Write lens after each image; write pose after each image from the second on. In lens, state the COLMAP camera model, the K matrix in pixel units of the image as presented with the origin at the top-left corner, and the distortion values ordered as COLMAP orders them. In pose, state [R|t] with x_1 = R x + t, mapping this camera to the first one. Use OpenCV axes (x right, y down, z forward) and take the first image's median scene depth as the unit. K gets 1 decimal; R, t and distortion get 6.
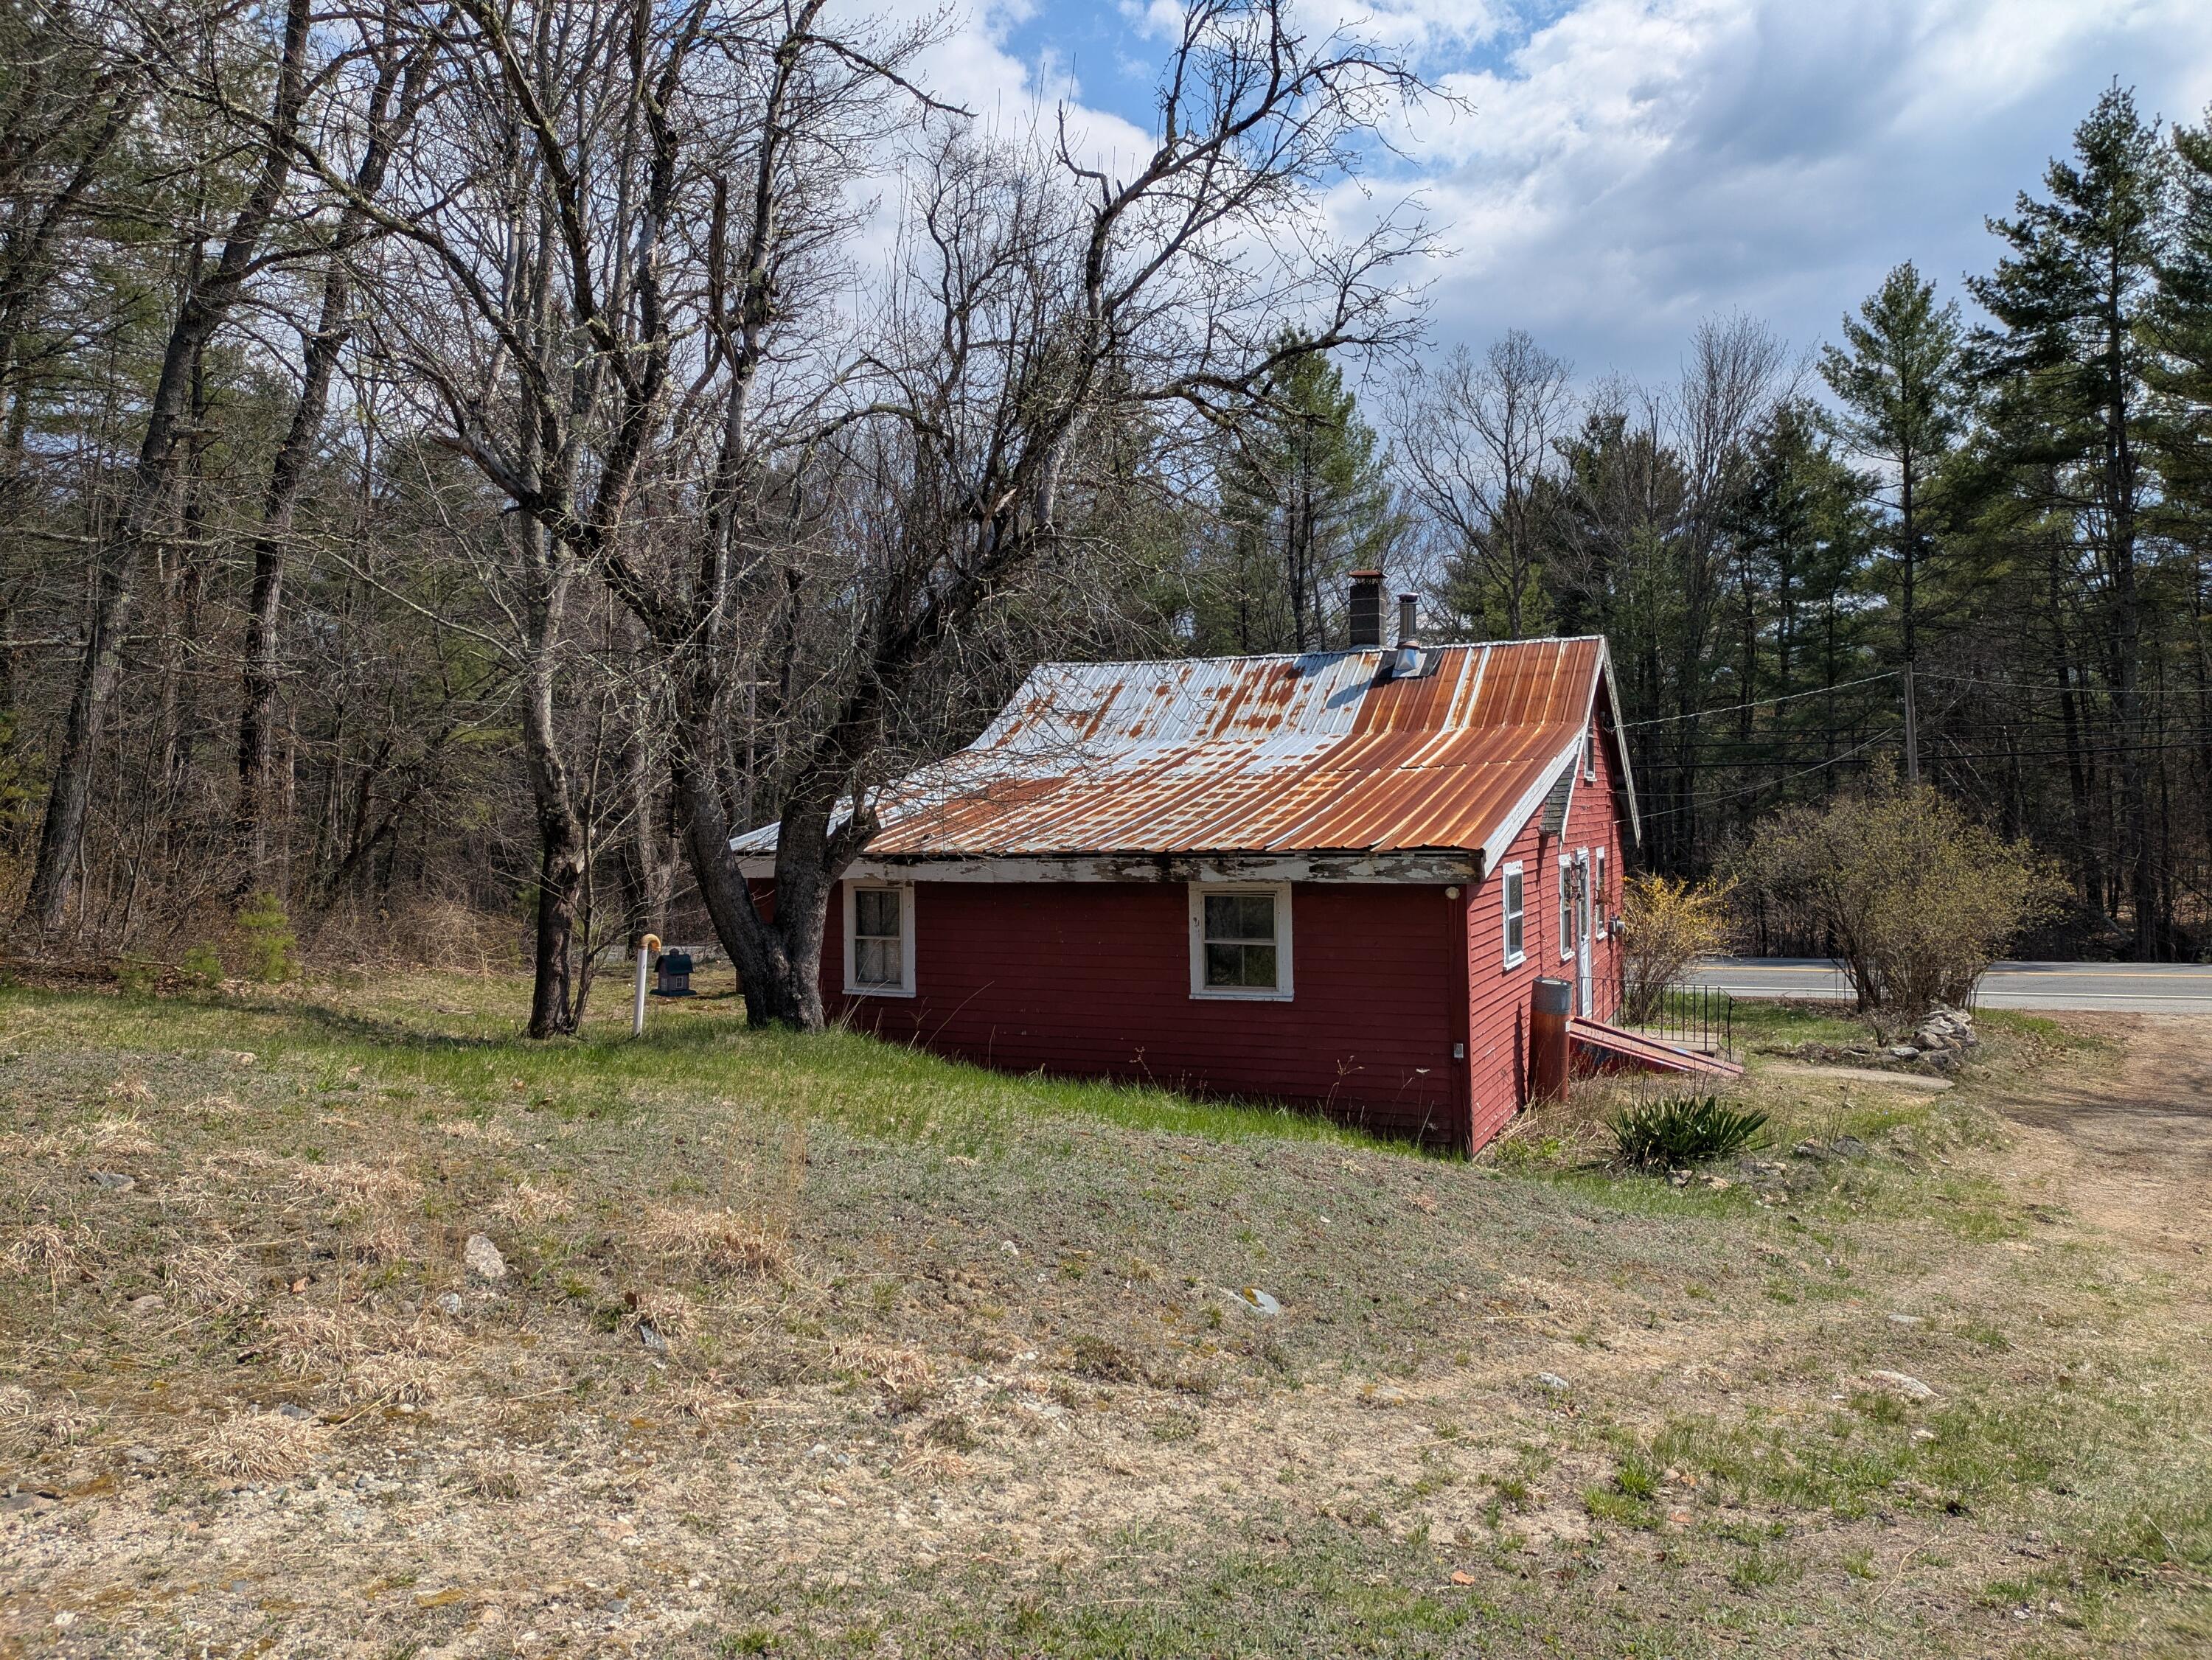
lens RADIAL K [[1590.3, 0, 1106.0], [0, 1590.3, 830.0], [0, 0, 1]] dist [0.070072, -0.040416]
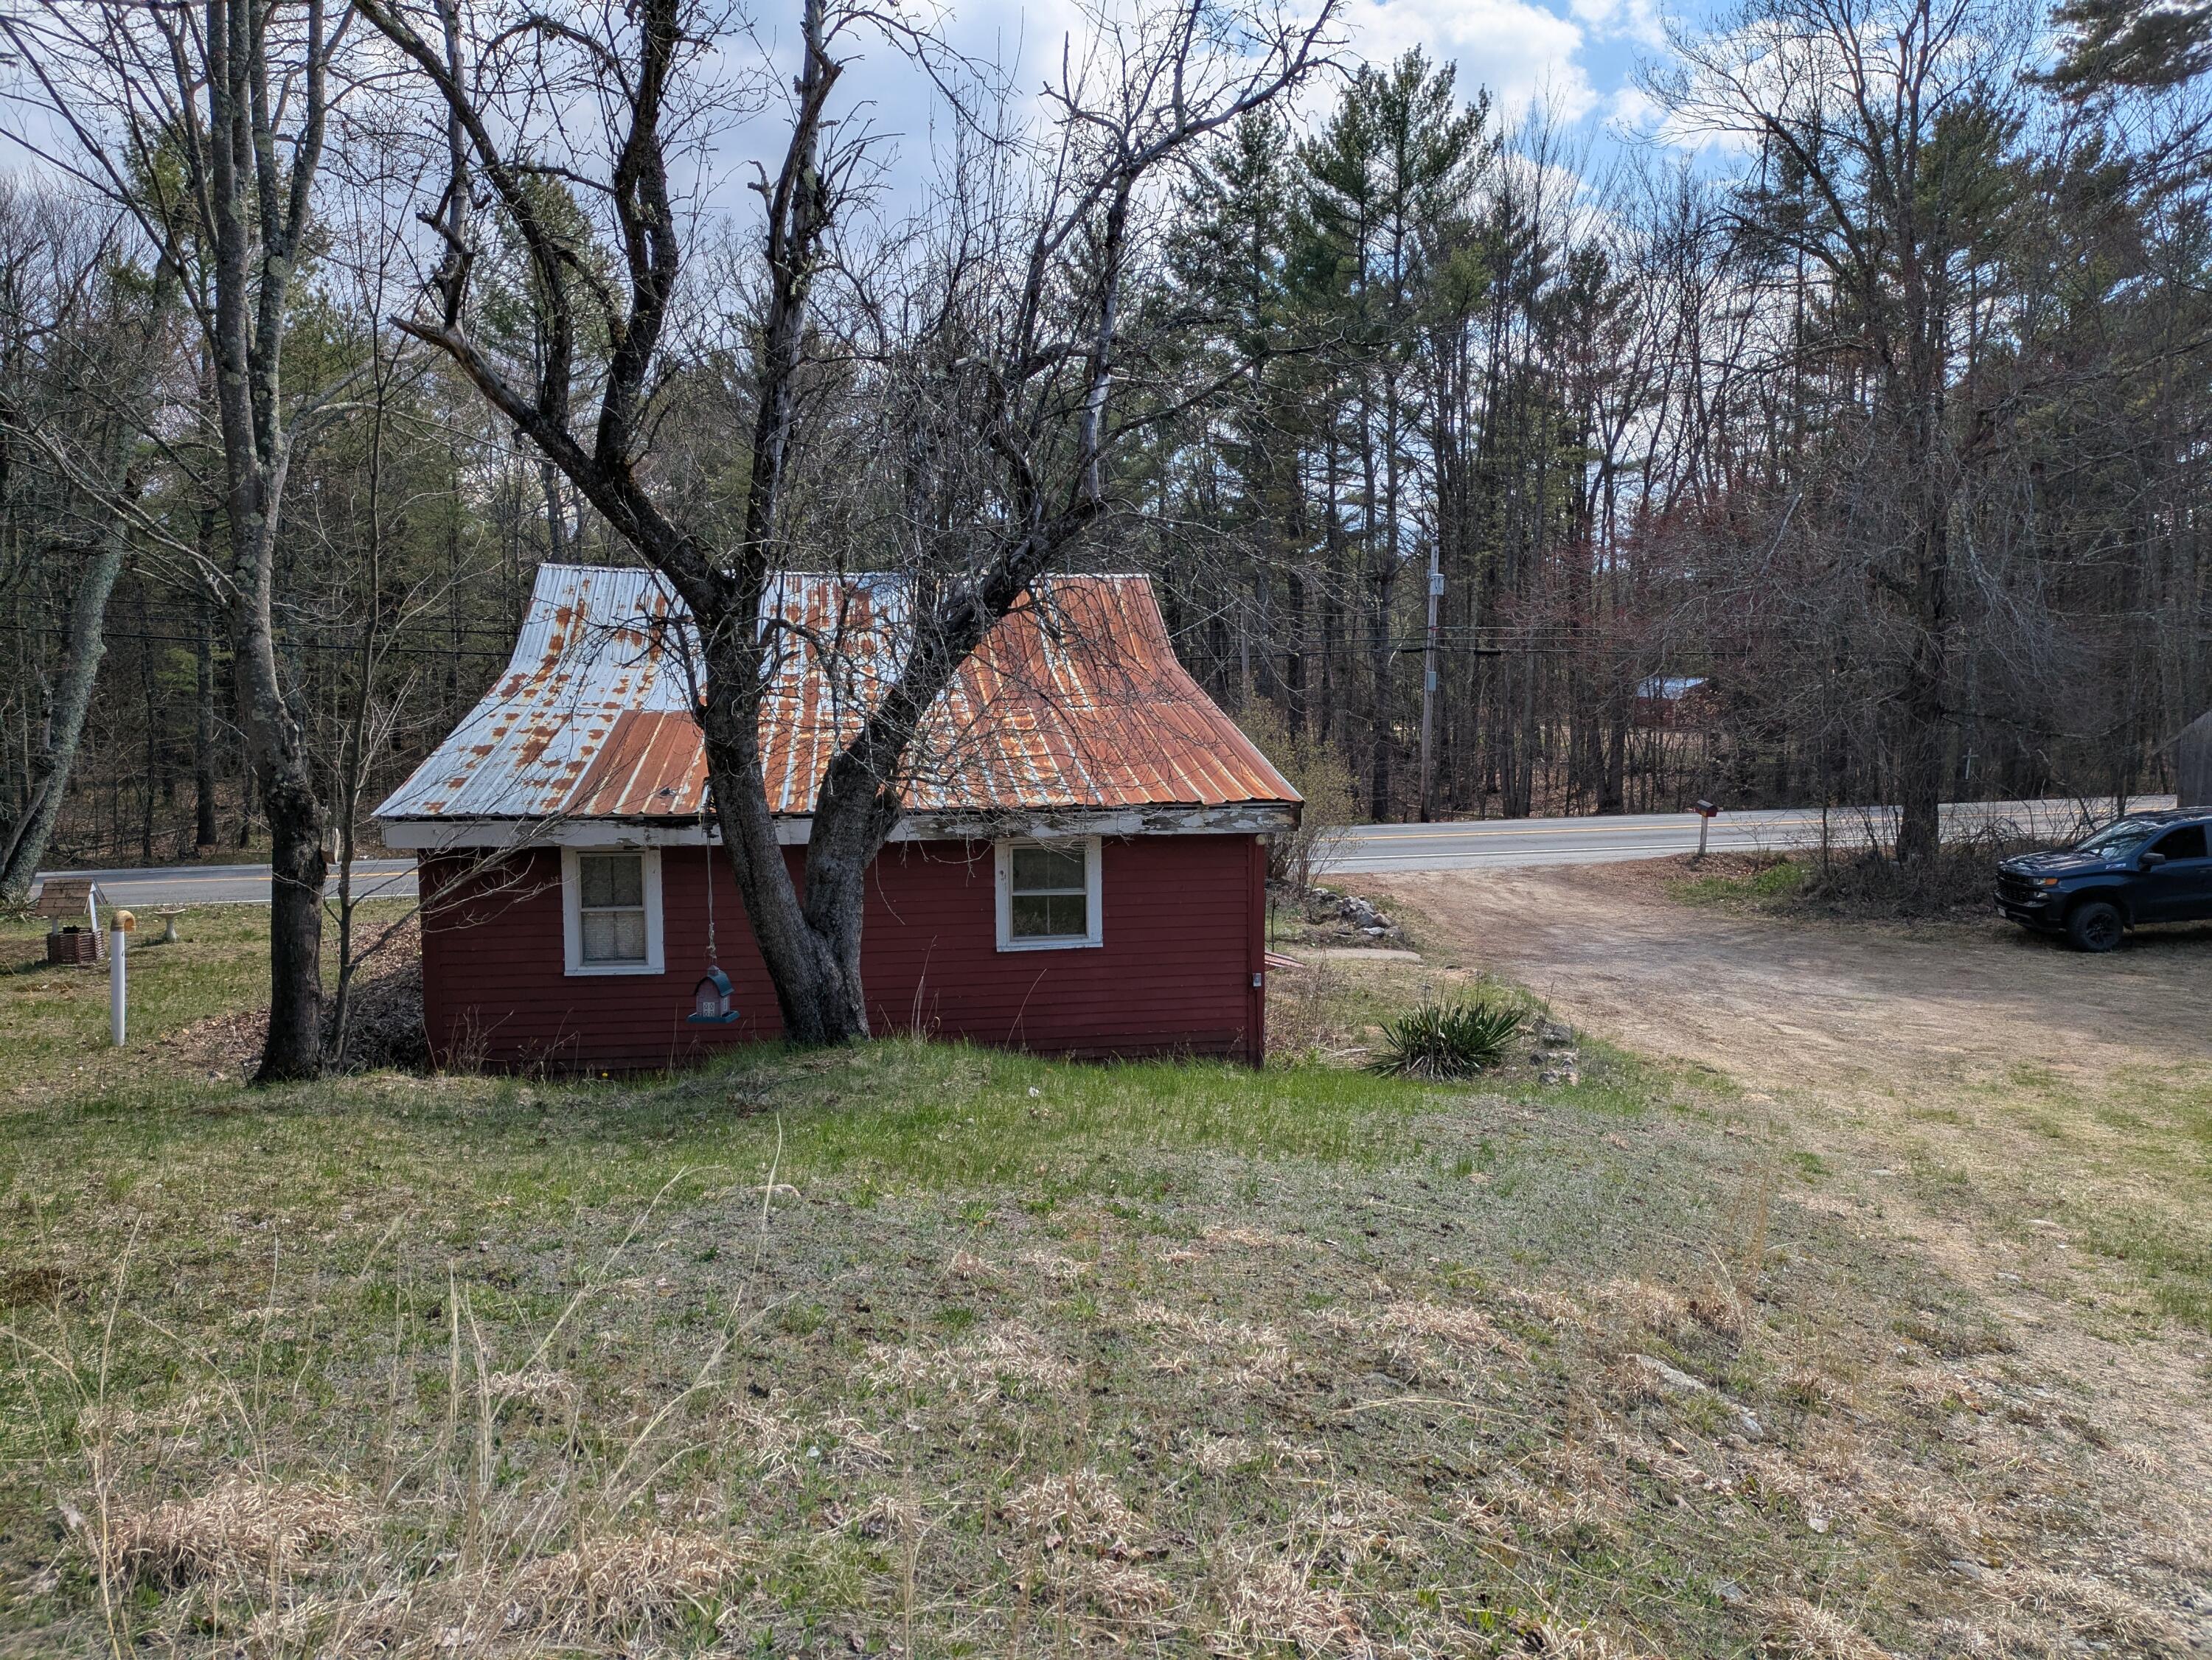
lens RADIAL K [[1590.3, 0, 1106.0], [0, 1590.3, 830.0], [0, 0, 1]] dist [0.070072, -0.040416]
pose [[0.841828, -0.046137, 0.537770, -0.435106], [0.000638, 0.996424, 0.084488, -0.056141], [-0.539745, -0.070781, 0.838847, 0.132015]]
